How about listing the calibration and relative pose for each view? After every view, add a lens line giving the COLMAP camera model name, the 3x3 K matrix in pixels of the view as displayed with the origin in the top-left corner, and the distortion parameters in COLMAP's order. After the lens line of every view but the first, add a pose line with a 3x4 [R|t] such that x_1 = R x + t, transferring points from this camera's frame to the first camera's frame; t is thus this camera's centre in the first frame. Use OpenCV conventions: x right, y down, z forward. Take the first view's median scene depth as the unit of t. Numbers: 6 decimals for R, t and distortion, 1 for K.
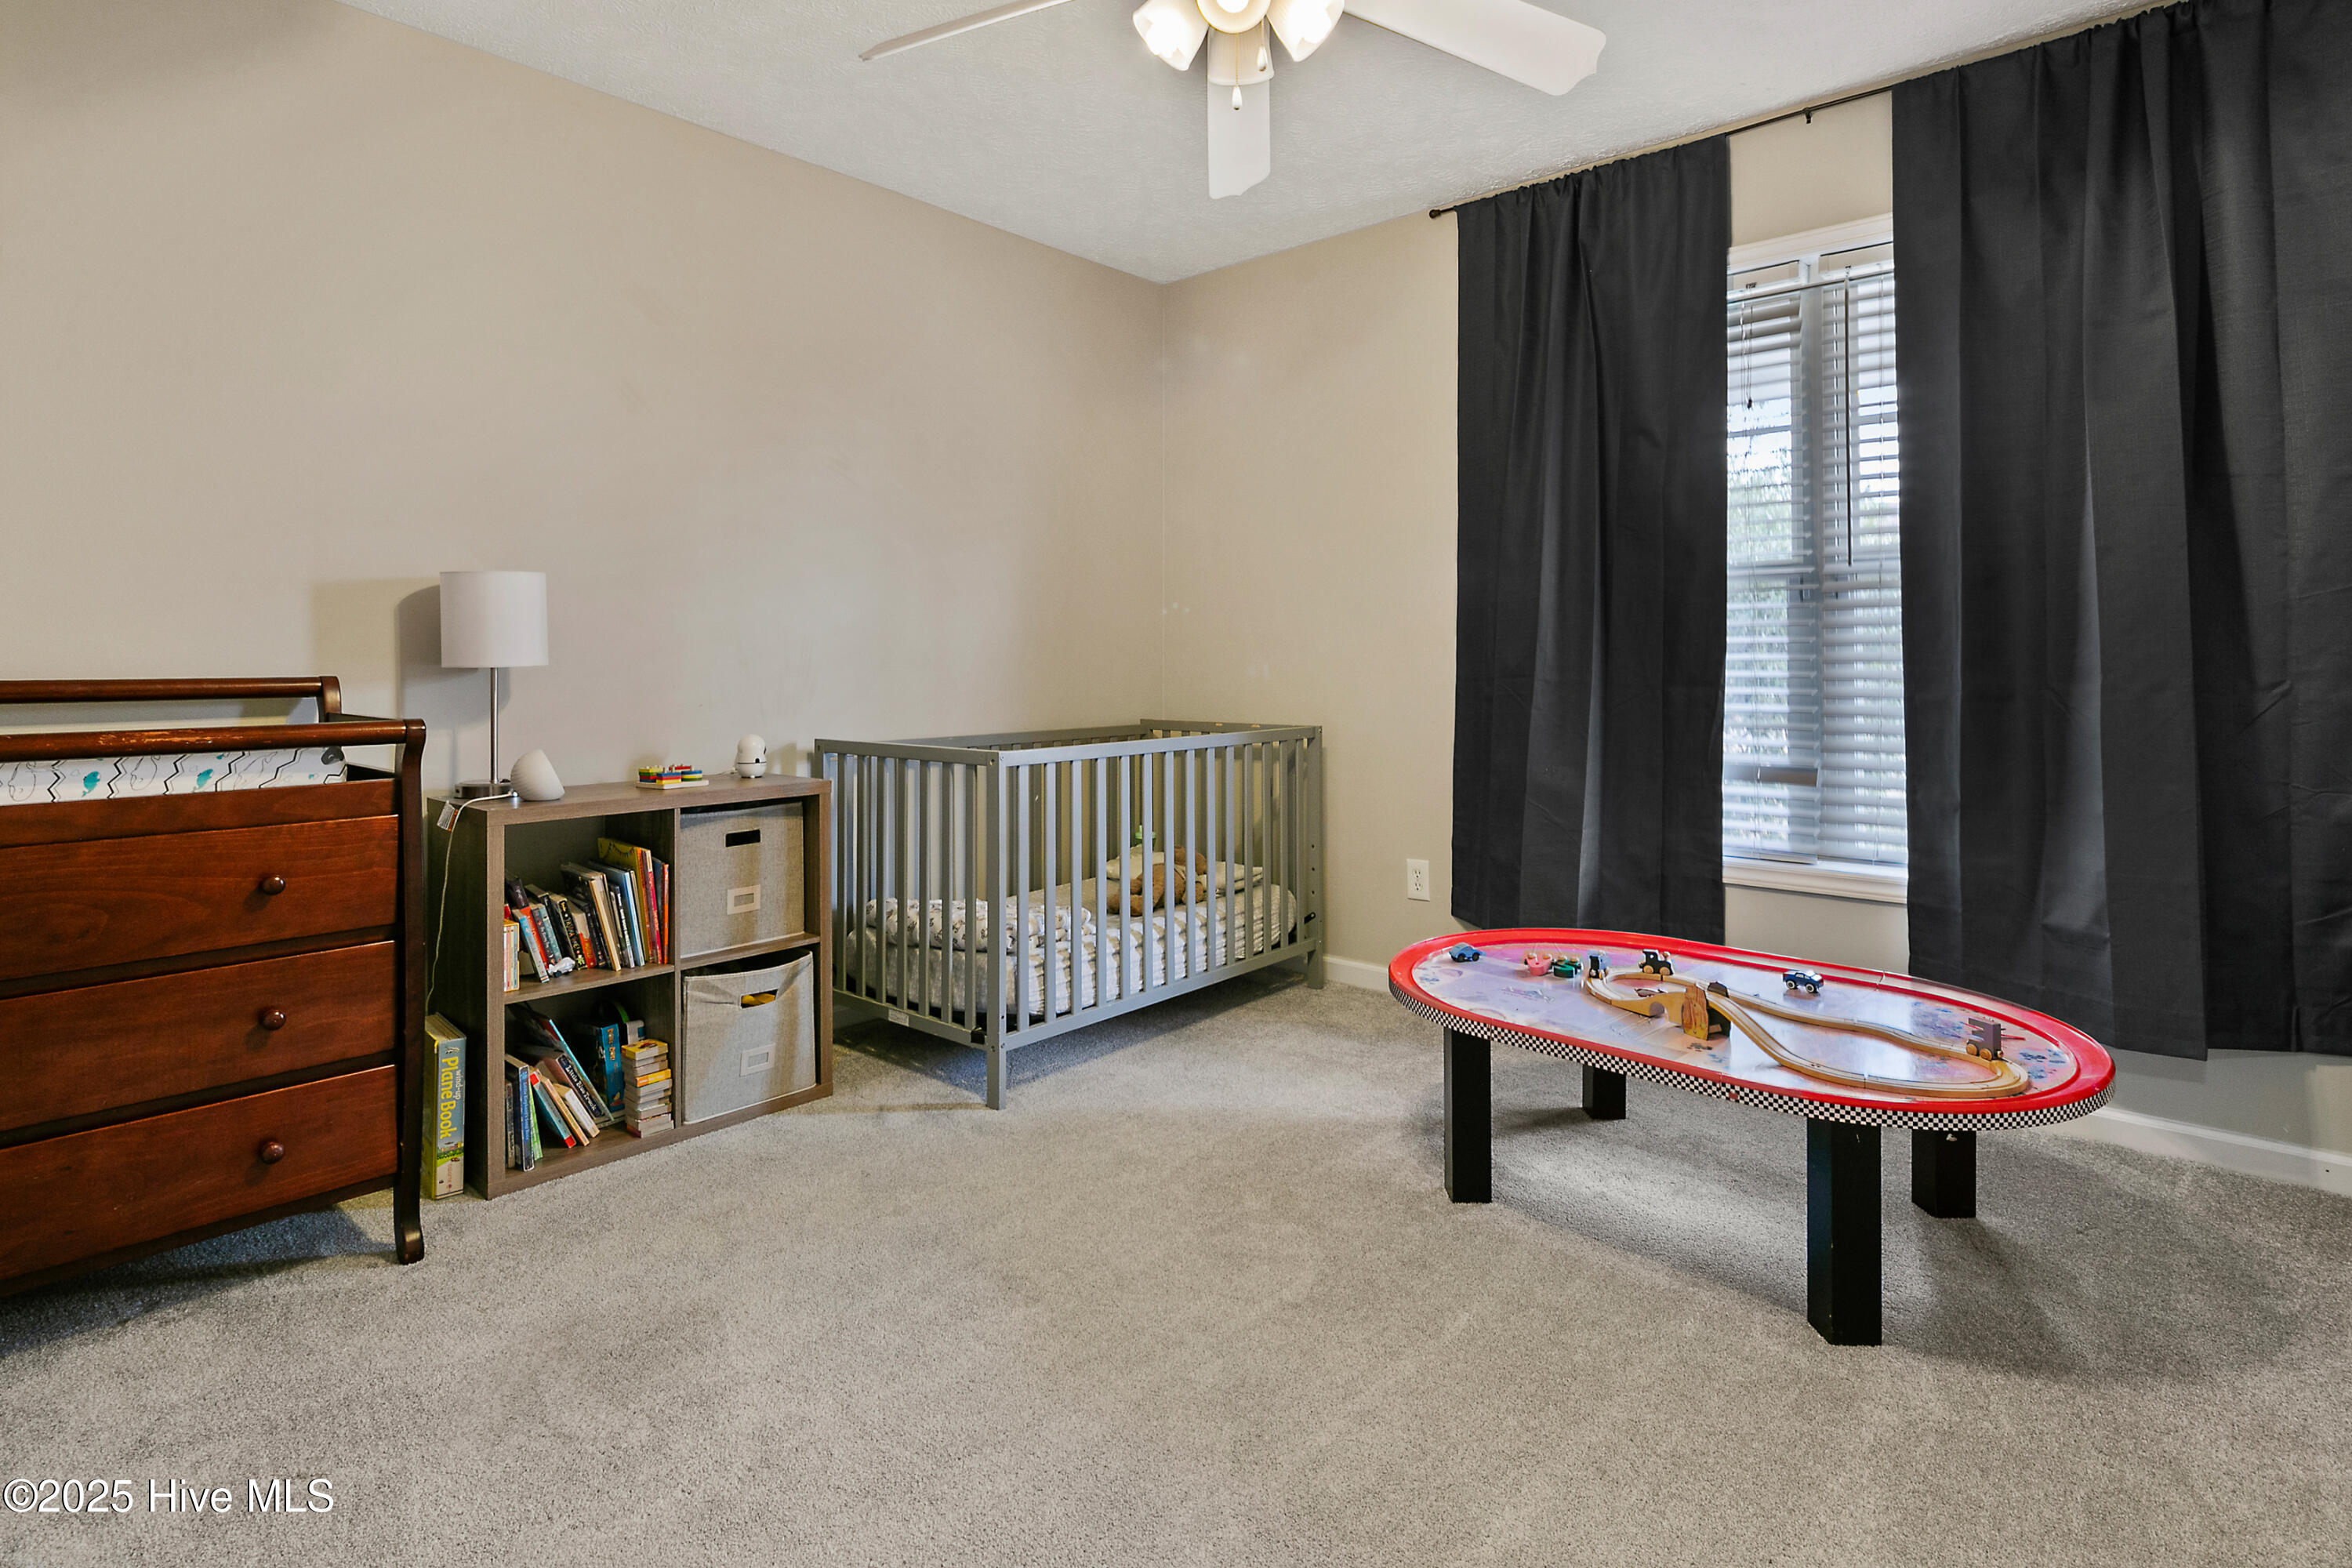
lens RADIAL K [[1220.5, 0, 1179.3], [0, 1220.5, 641.7], [0, 0, 1]] dist [-0.000199, -0.000666]
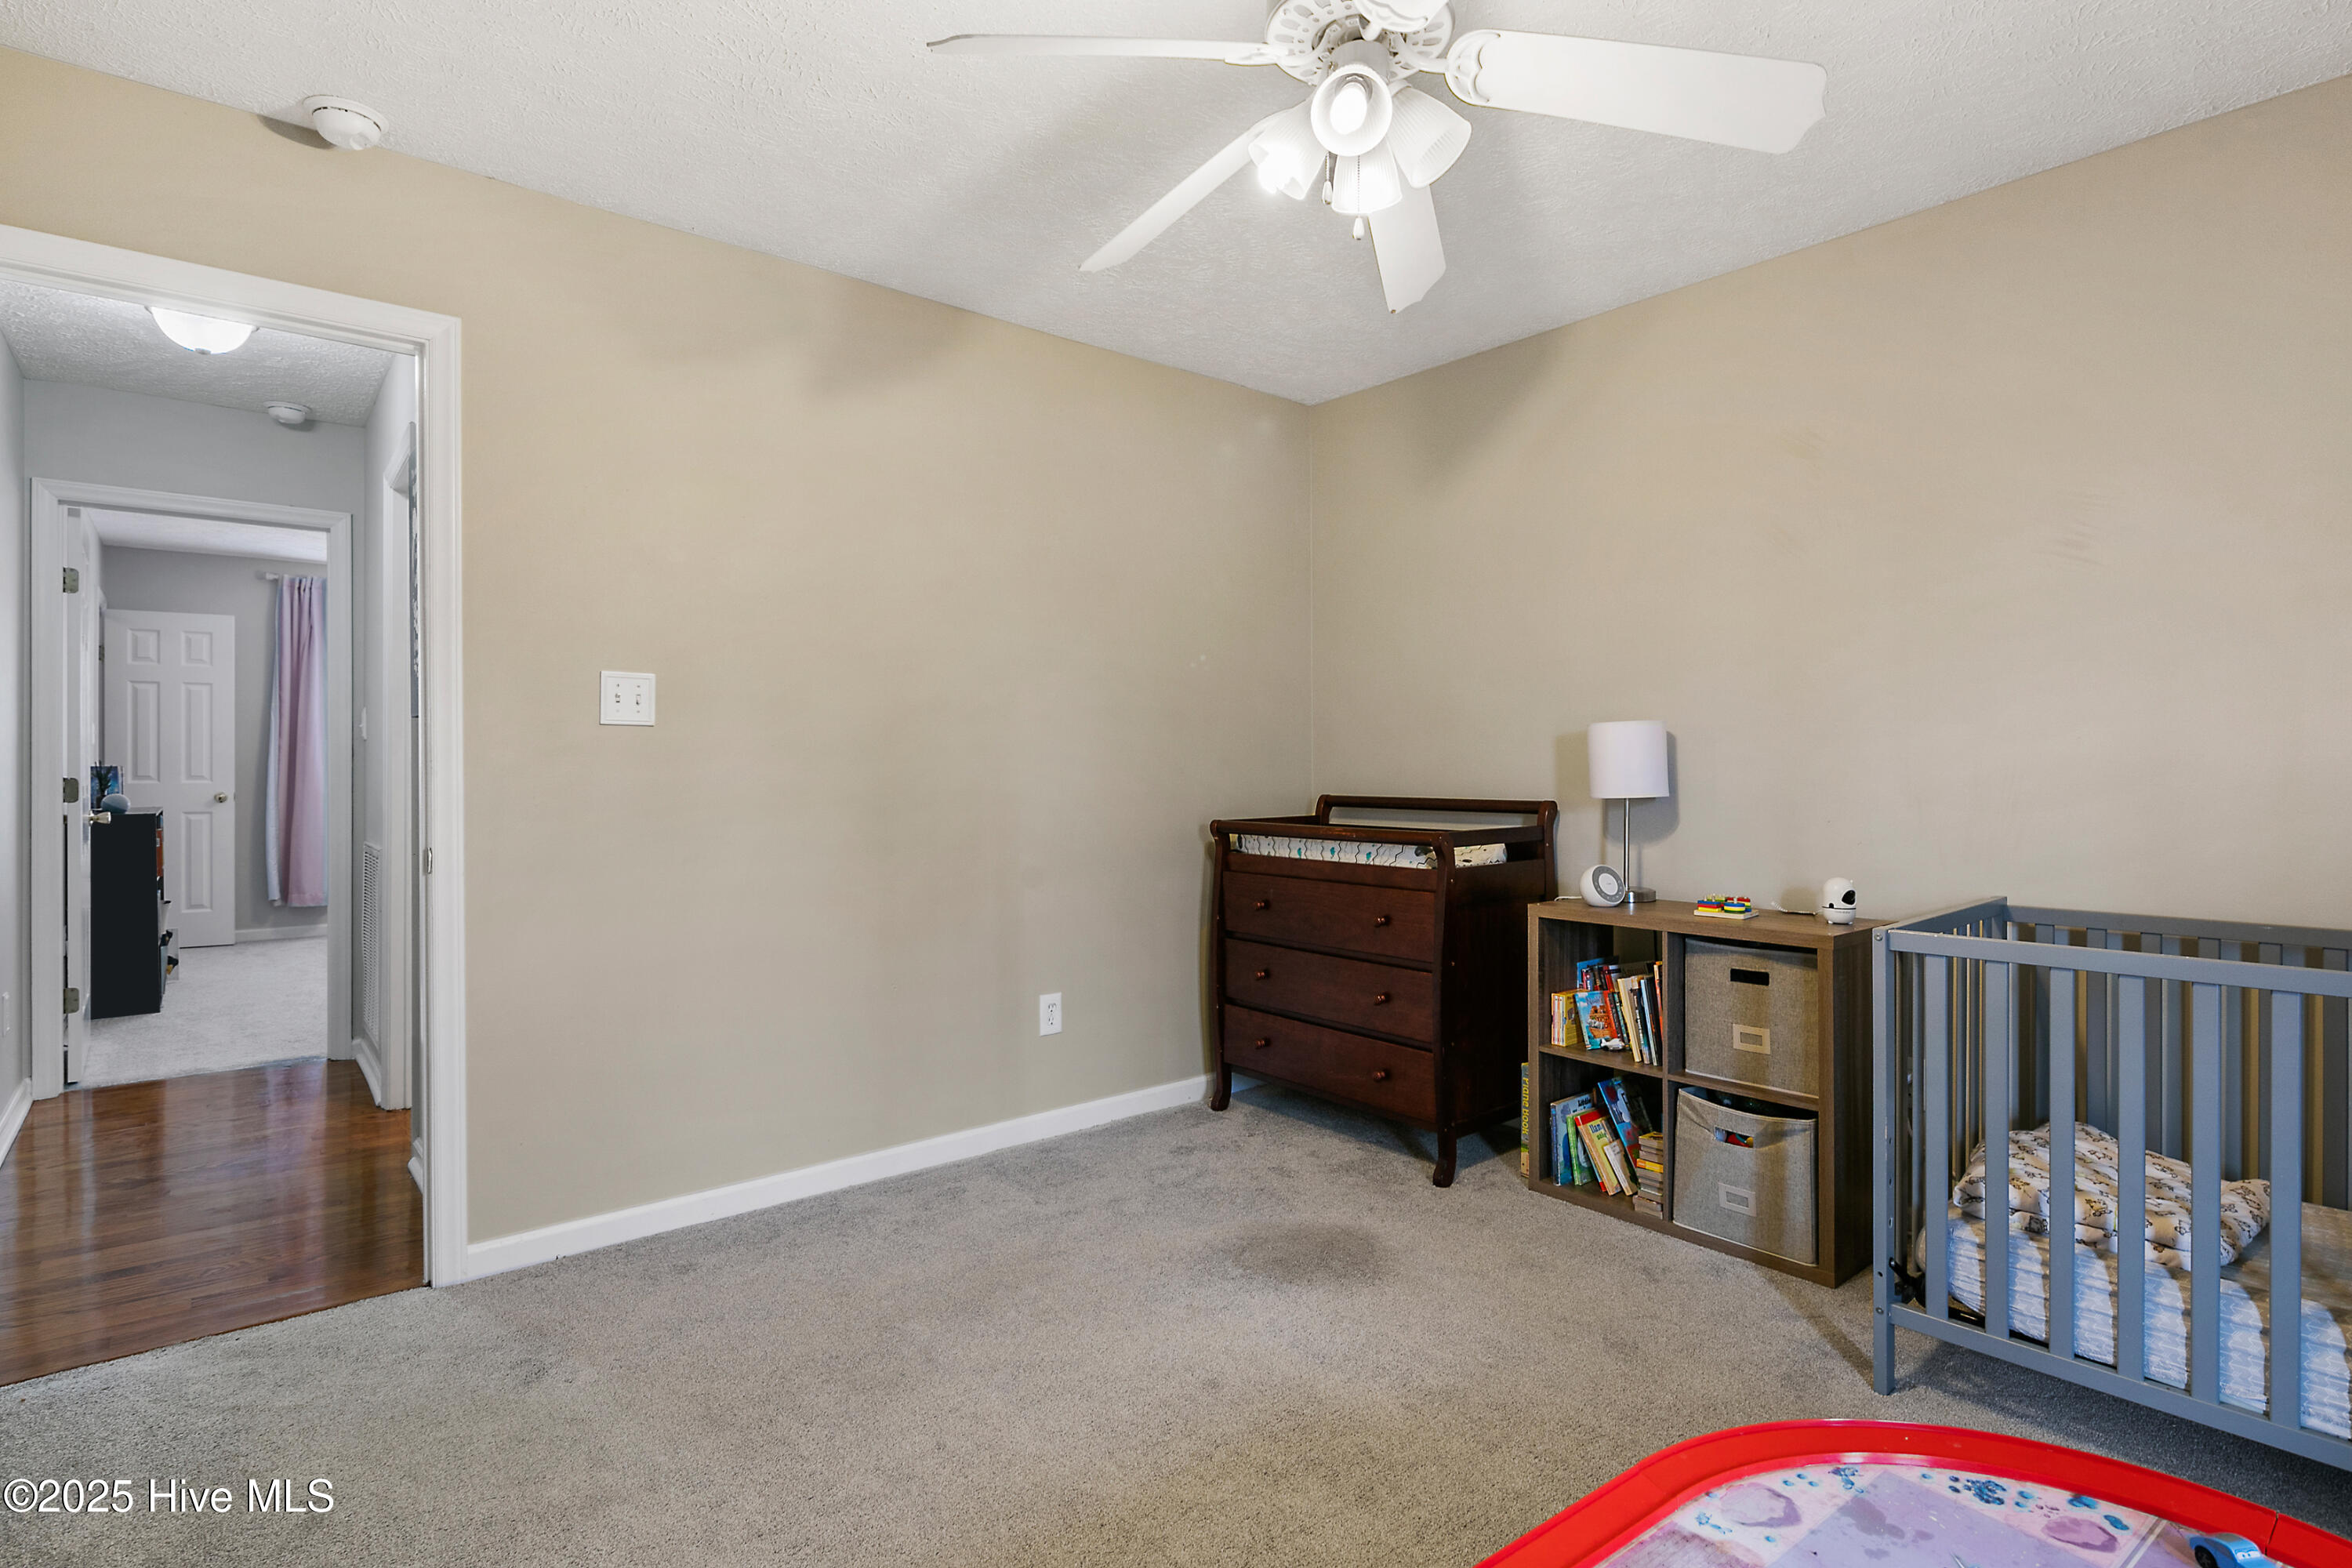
lens RADIAL K [[1145.3, 0, 1165.4], [0, 1145.3, 735.4], [0, 0, 1]] dist [0.000698, -0.001841]
pose [[-0.155965, -0.024963, -0.987447, 0.660166], [0.012798, 0.999546, -0.027291, -0.018190], [0.987680, -0.016894, -0.155574, 0.685858]]
